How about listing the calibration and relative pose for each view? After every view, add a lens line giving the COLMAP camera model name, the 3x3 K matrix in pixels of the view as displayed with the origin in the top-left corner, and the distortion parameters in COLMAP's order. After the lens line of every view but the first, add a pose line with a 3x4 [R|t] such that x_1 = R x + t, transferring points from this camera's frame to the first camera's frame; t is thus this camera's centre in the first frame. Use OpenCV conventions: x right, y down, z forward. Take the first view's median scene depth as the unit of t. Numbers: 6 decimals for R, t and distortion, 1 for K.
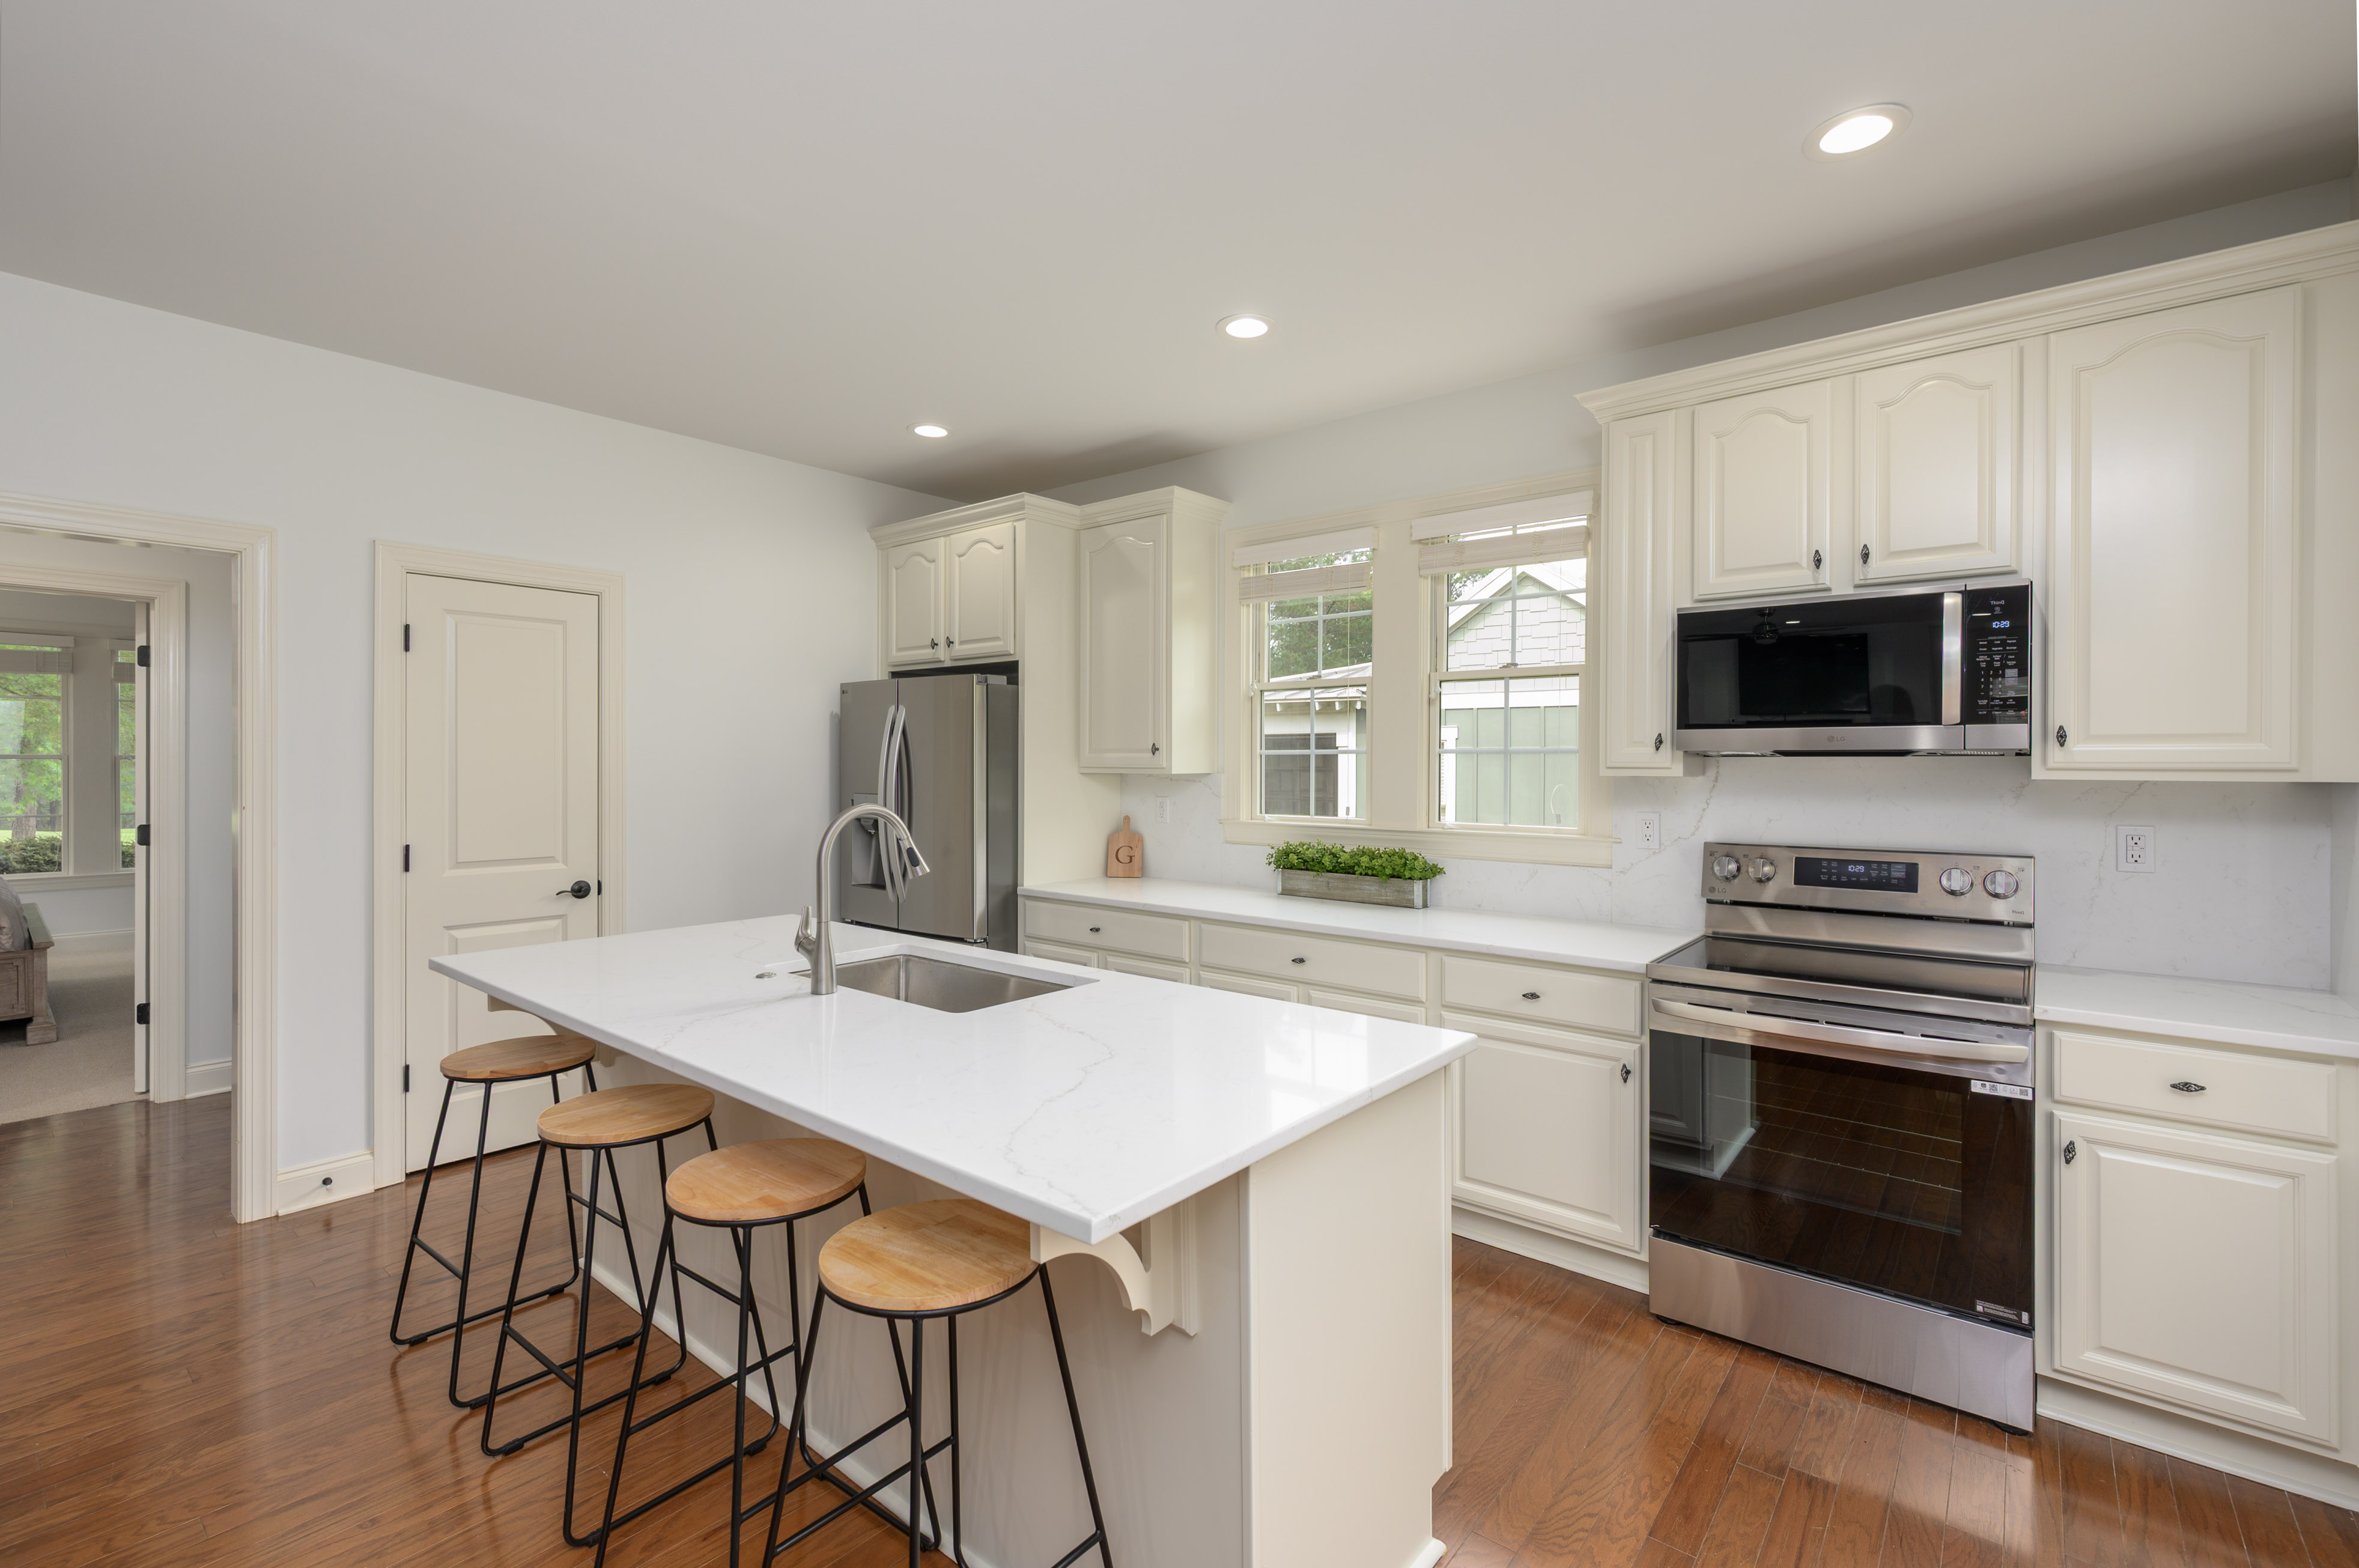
lens RADIAL K [[1036.4, 0, 1184.6], [0, 1036.4, 764.6], [0, 0, 1]] dist [-0.002533, -0.000029]
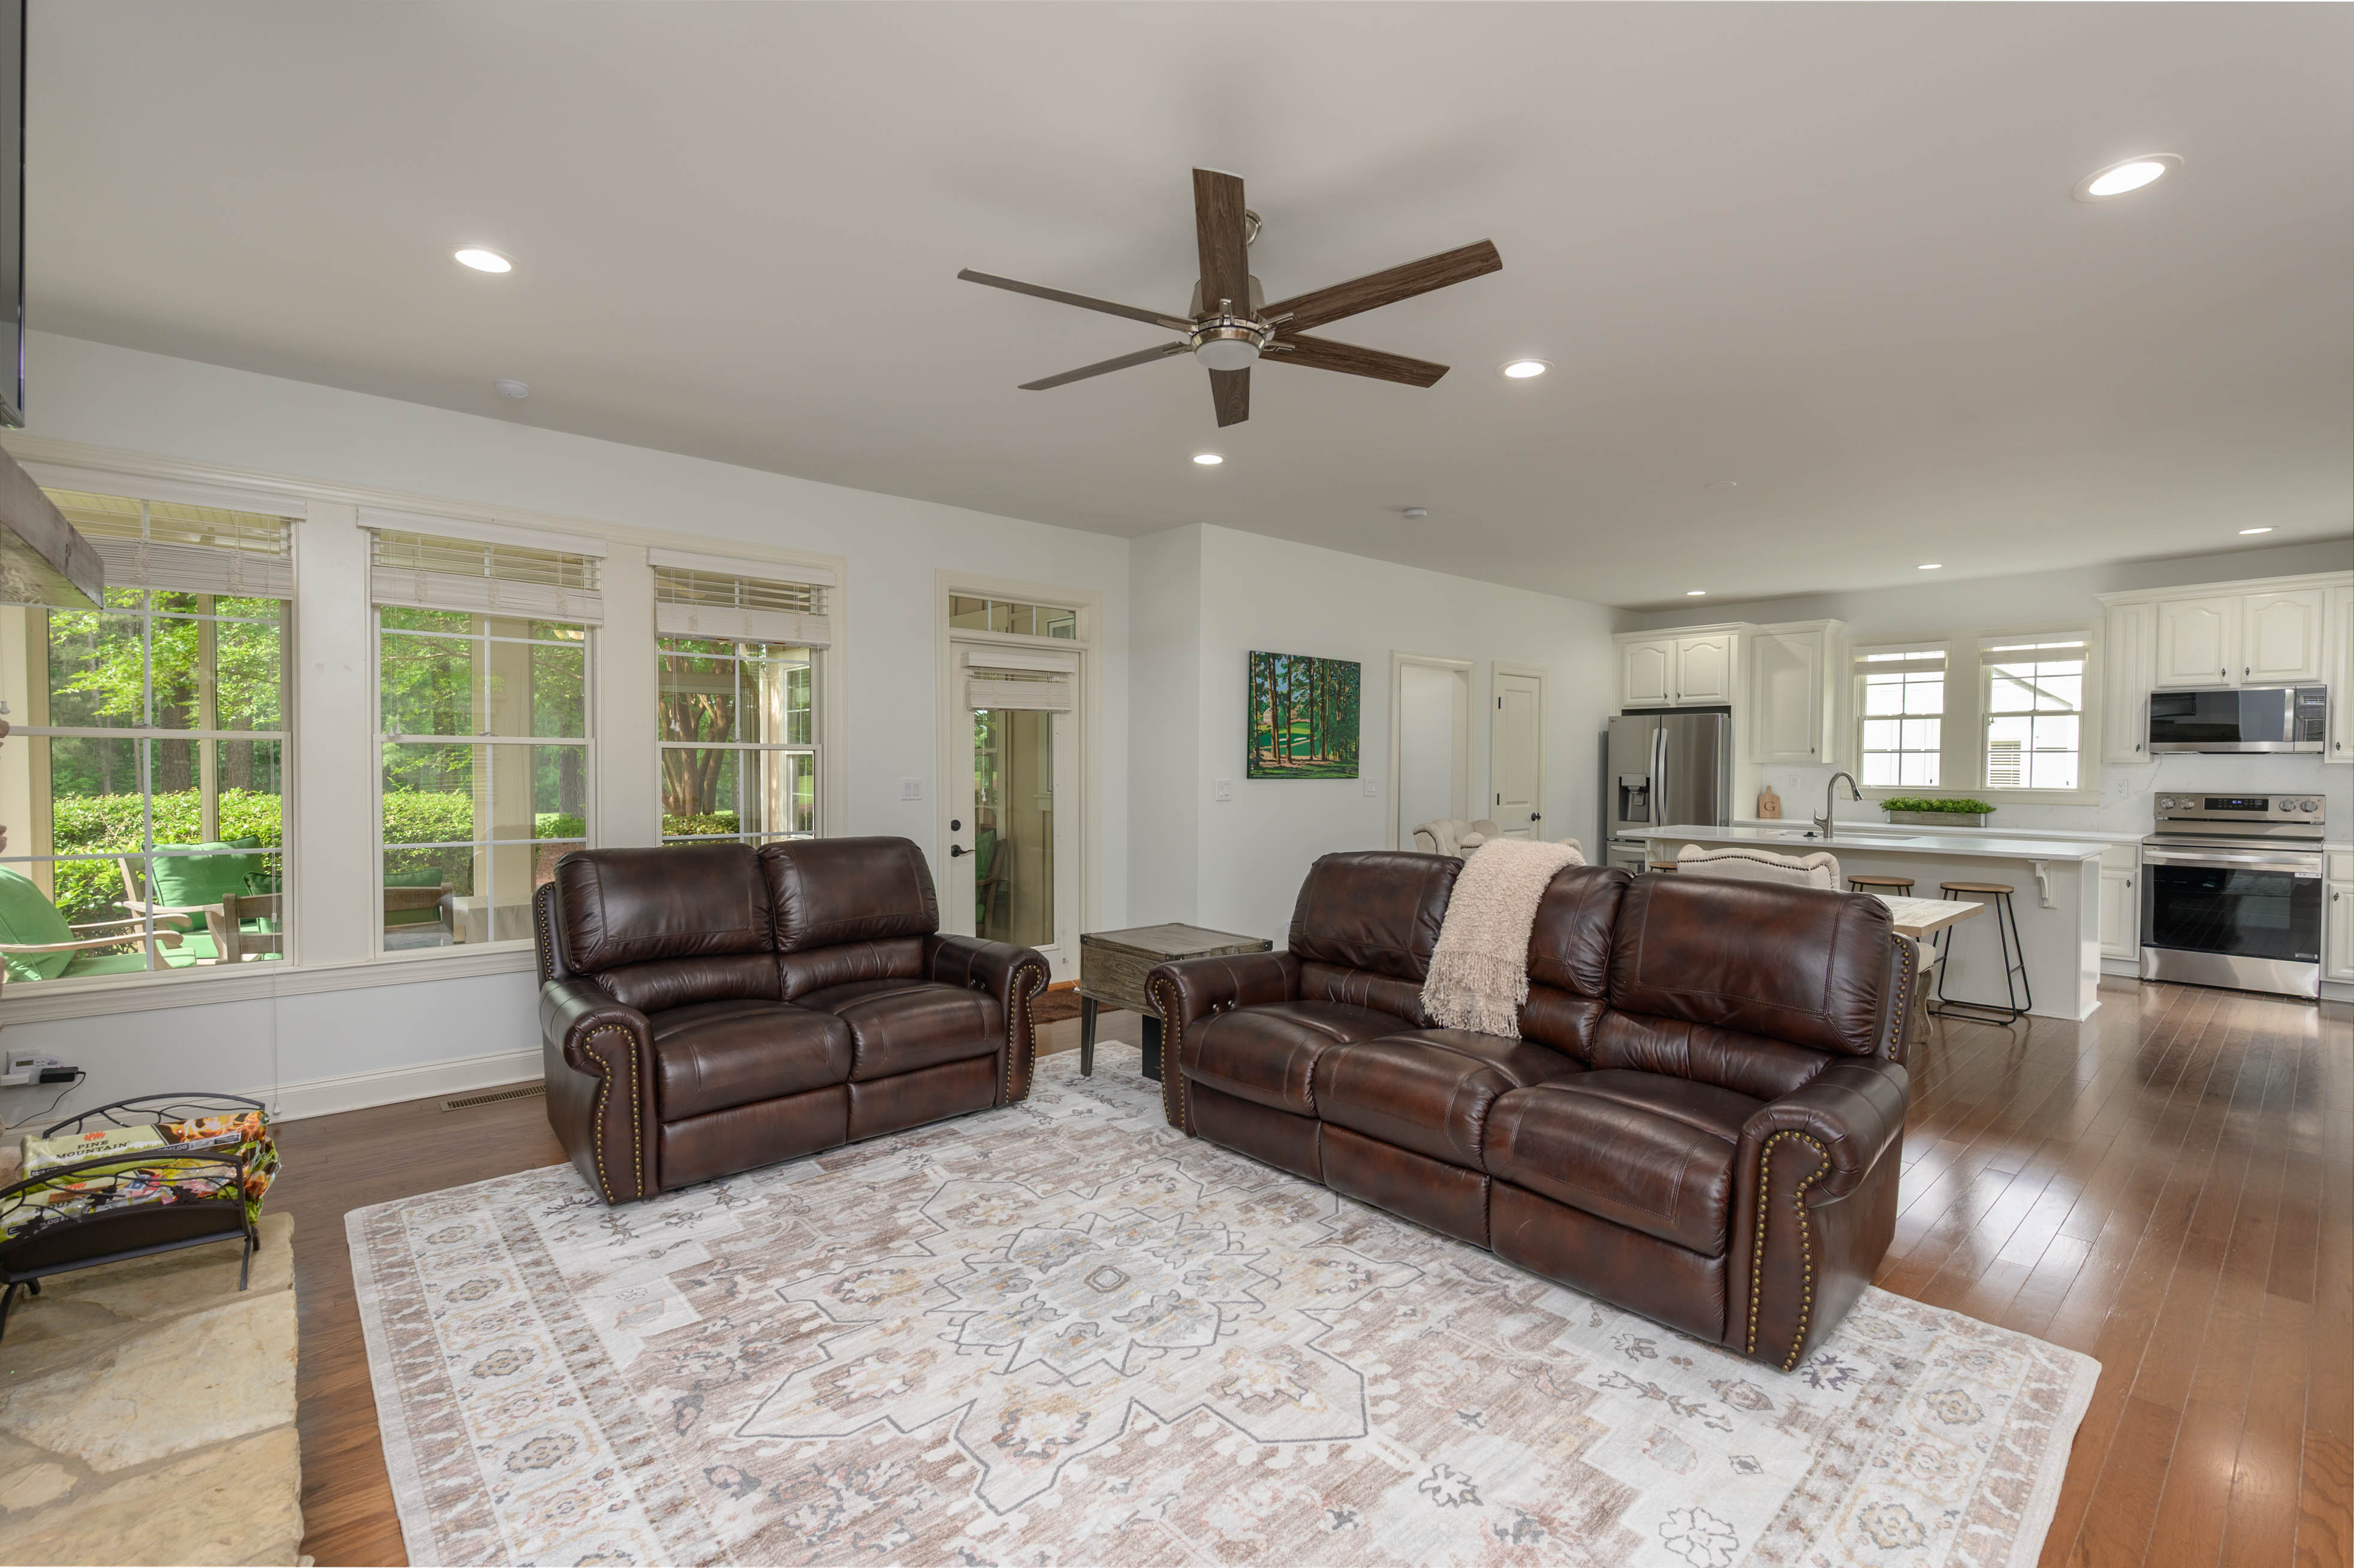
lens RADIAL K [[1025.2, 0, 1177.0], [0, 1025.2, 784.0], [0, 0, 1]] dist [-0.002440, -0.000203]
pose [[0.986184, 0.003962, -0.165609, -1.339701], [-0.000358, 0.999763, 0.021786, 0.009646], [0.165656, -0.021426, 0.985951, -1.684910]]
